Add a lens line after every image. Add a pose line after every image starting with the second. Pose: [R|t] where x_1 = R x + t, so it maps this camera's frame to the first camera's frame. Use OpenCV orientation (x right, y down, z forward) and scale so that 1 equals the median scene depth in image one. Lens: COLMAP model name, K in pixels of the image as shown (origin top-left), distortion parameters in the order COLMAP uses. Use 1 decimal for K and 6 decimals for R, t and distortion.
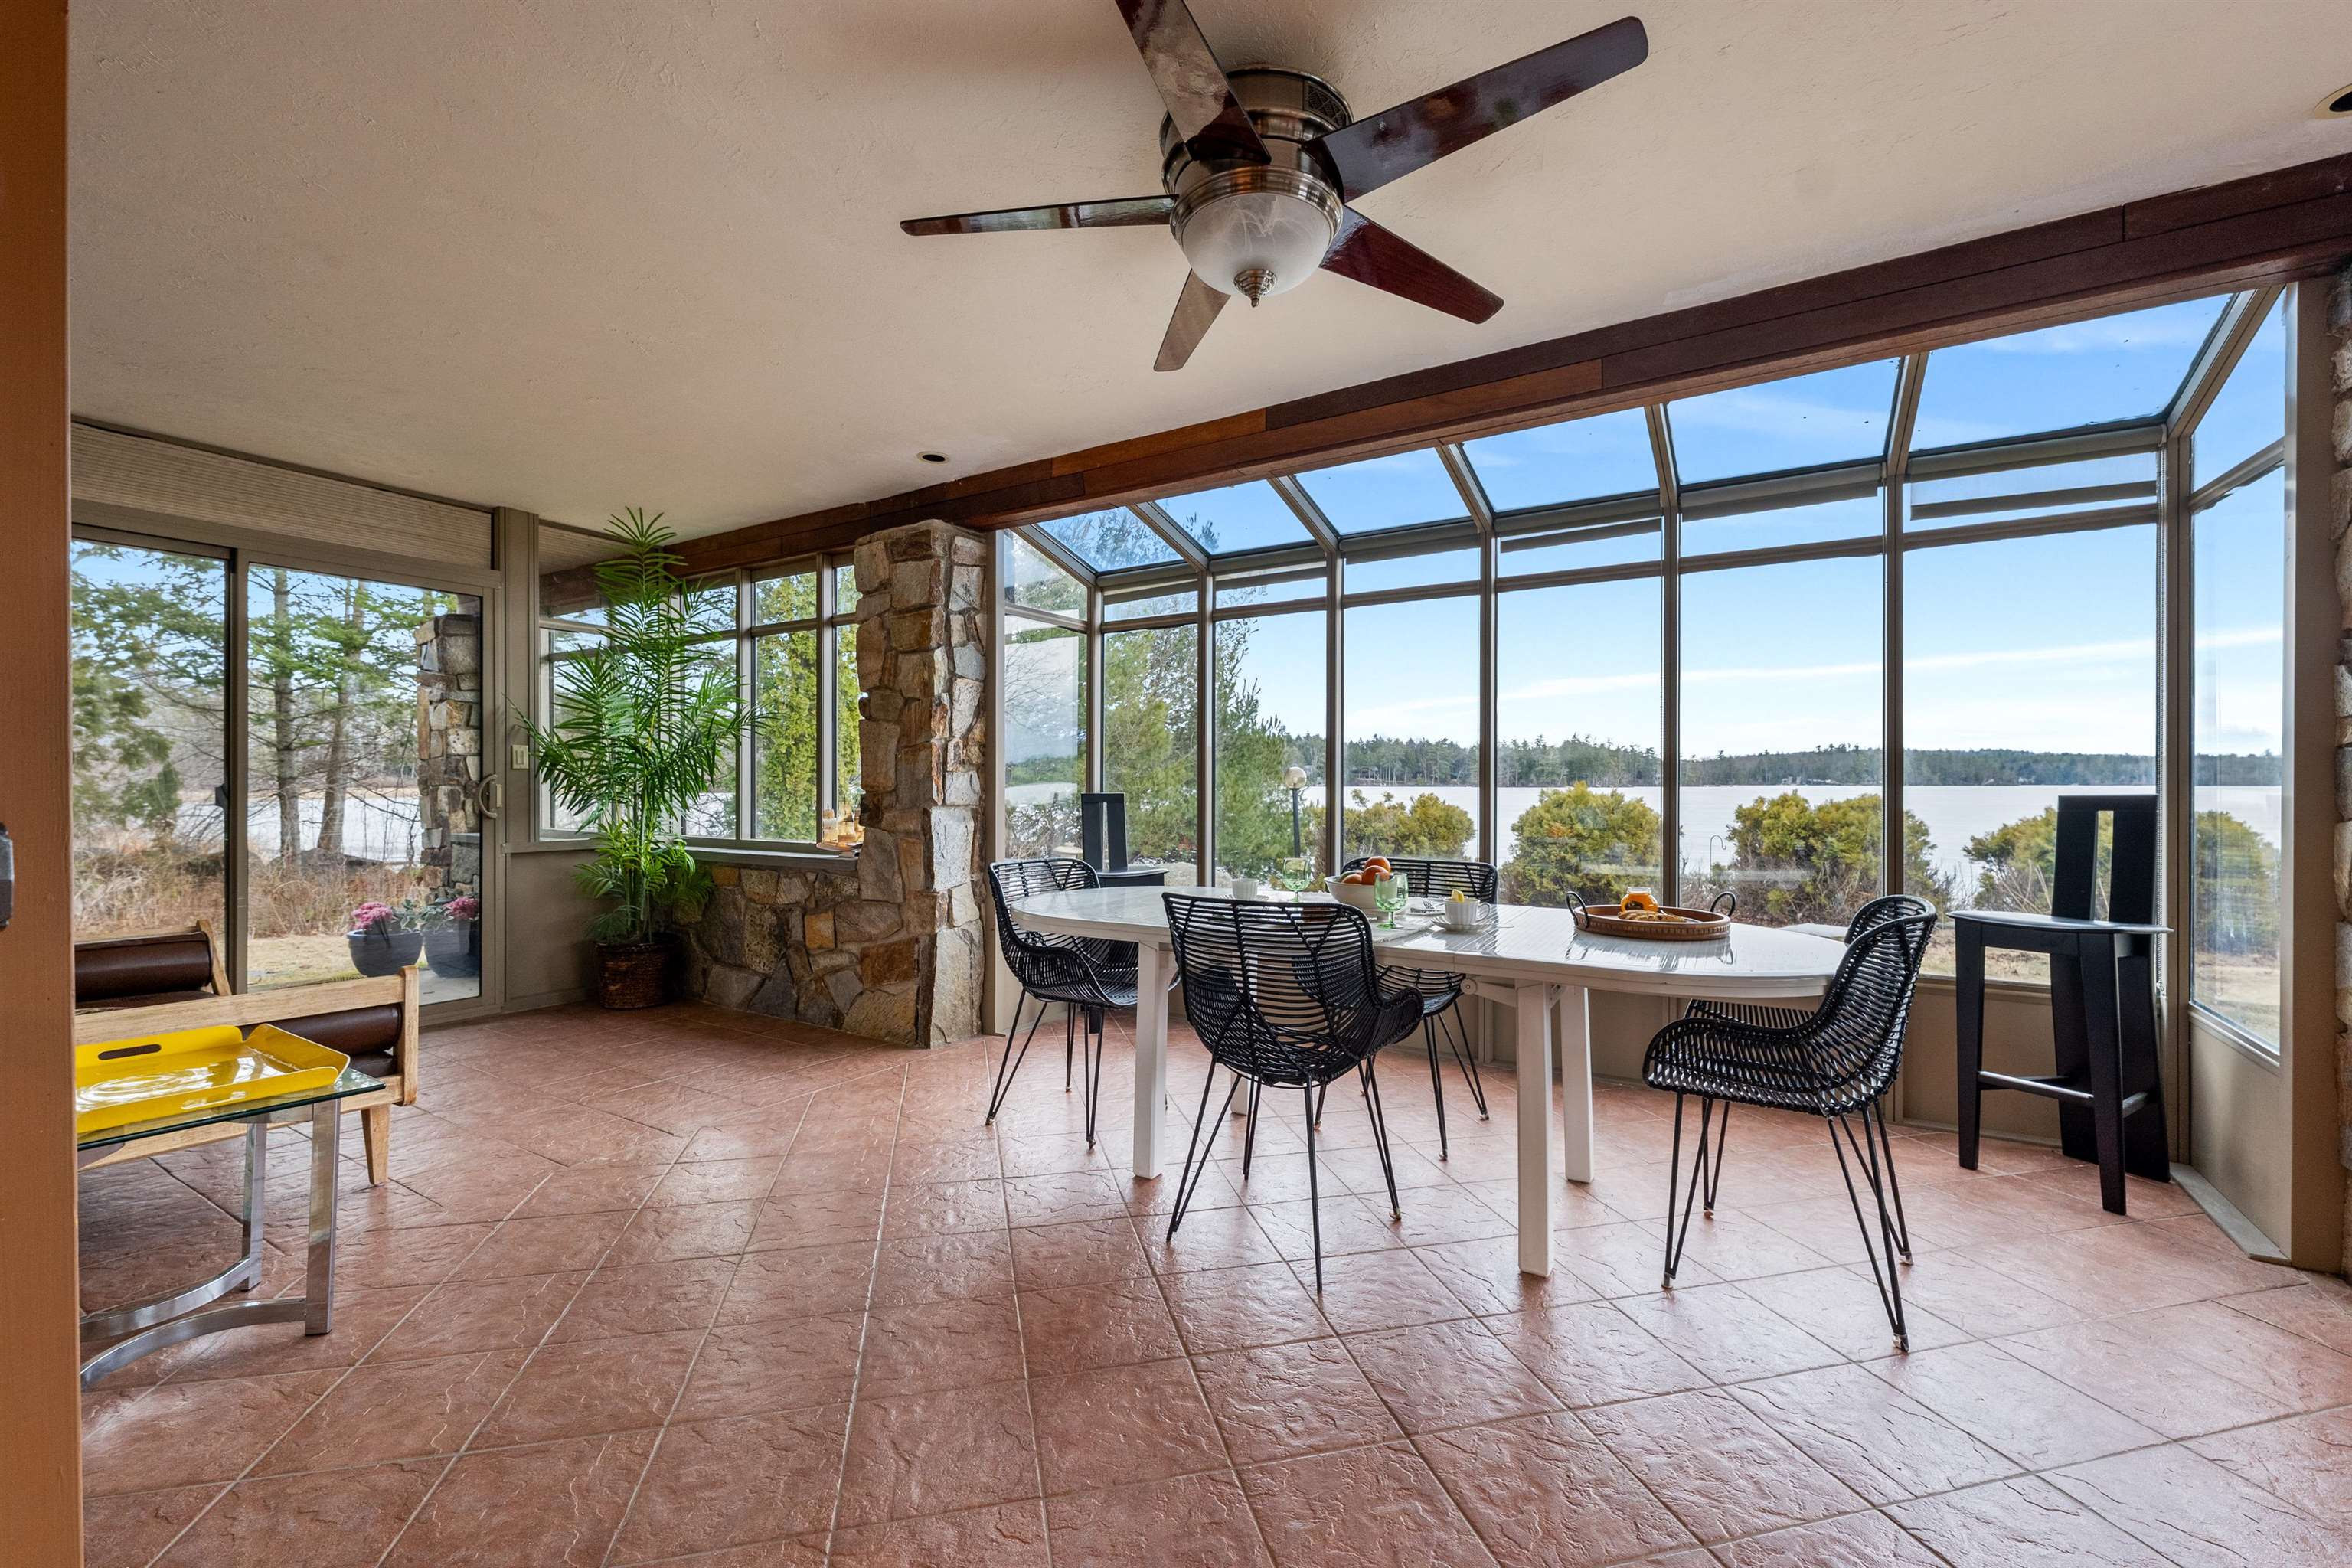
lens RADIAL K [[966.1, 0, 1174.8], [0, 966.1, 785.7], [0, 0, 1]] dist [-0.000209, 0.000542]
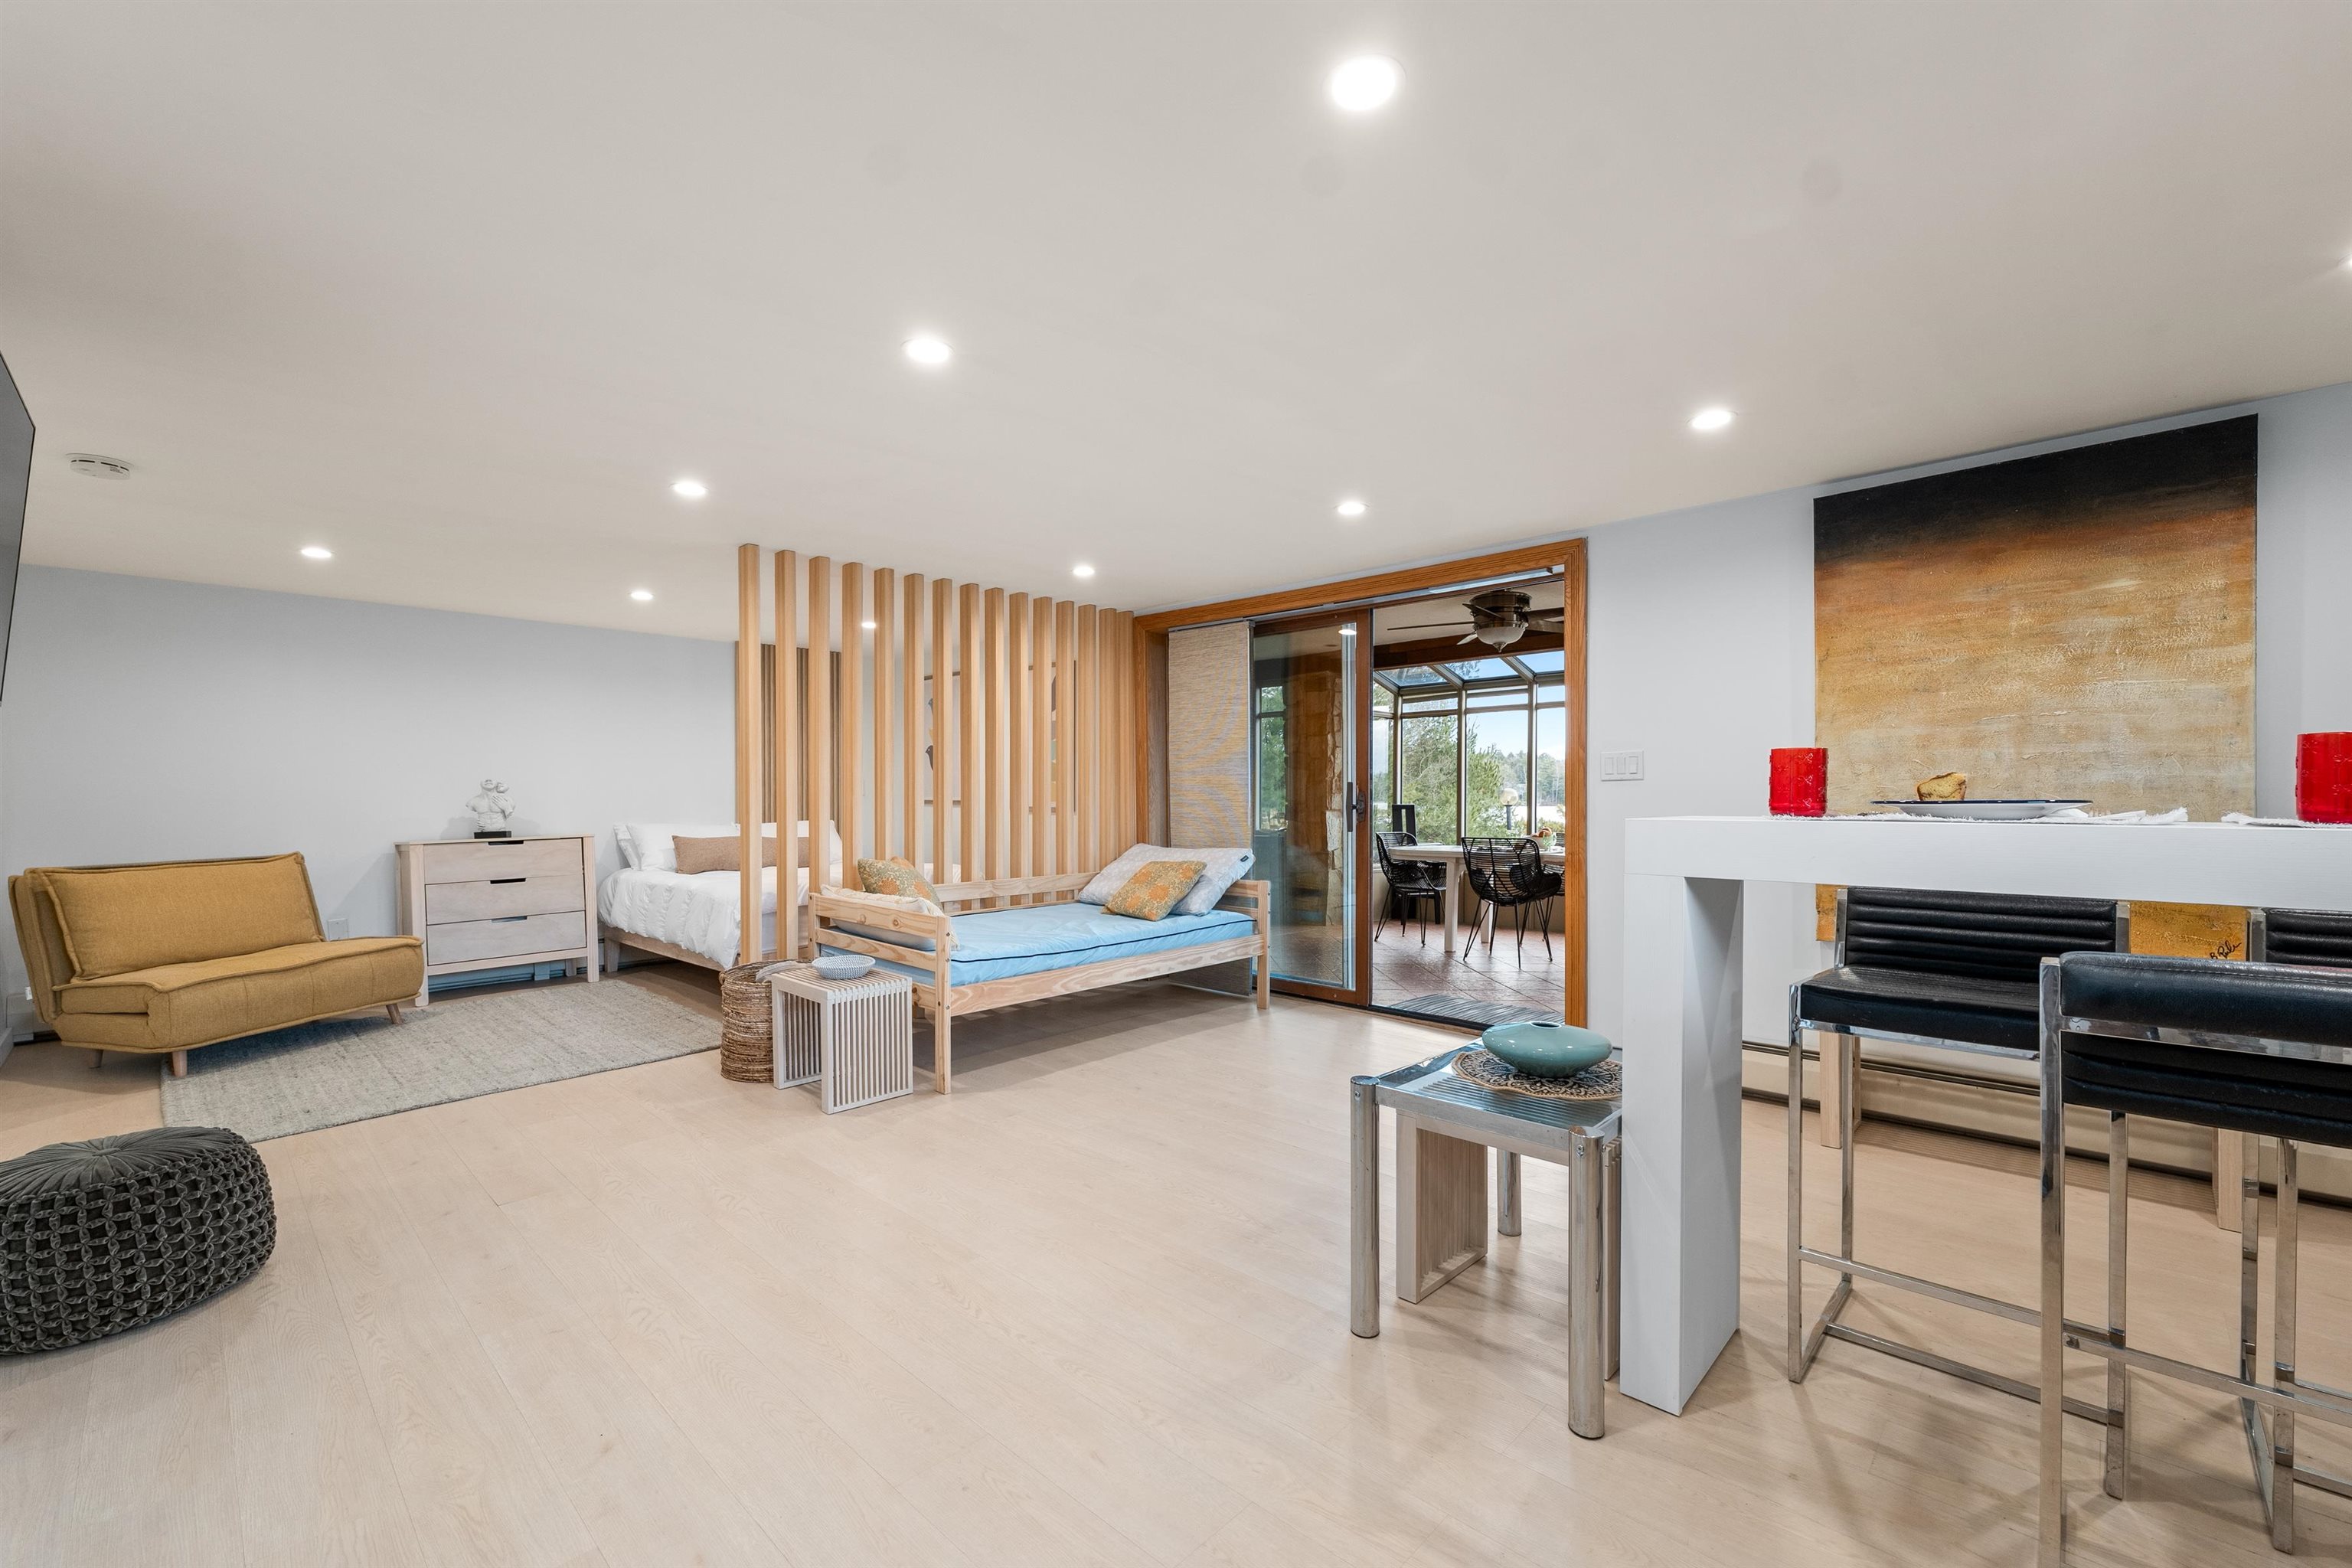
lens RADIAL K [[966.1, 0, 1169.9], [0, 966.1, 800.4], [0, 0, 1]] dist [-0.000209, 0.000542]
pose [[0.977417, 0.002134, -0.211310, -0.136224], [-0.001911, 0.999997, 0.001258, -0.001479], [0.211313, -0.000826, 0.977418, -1.053423]]
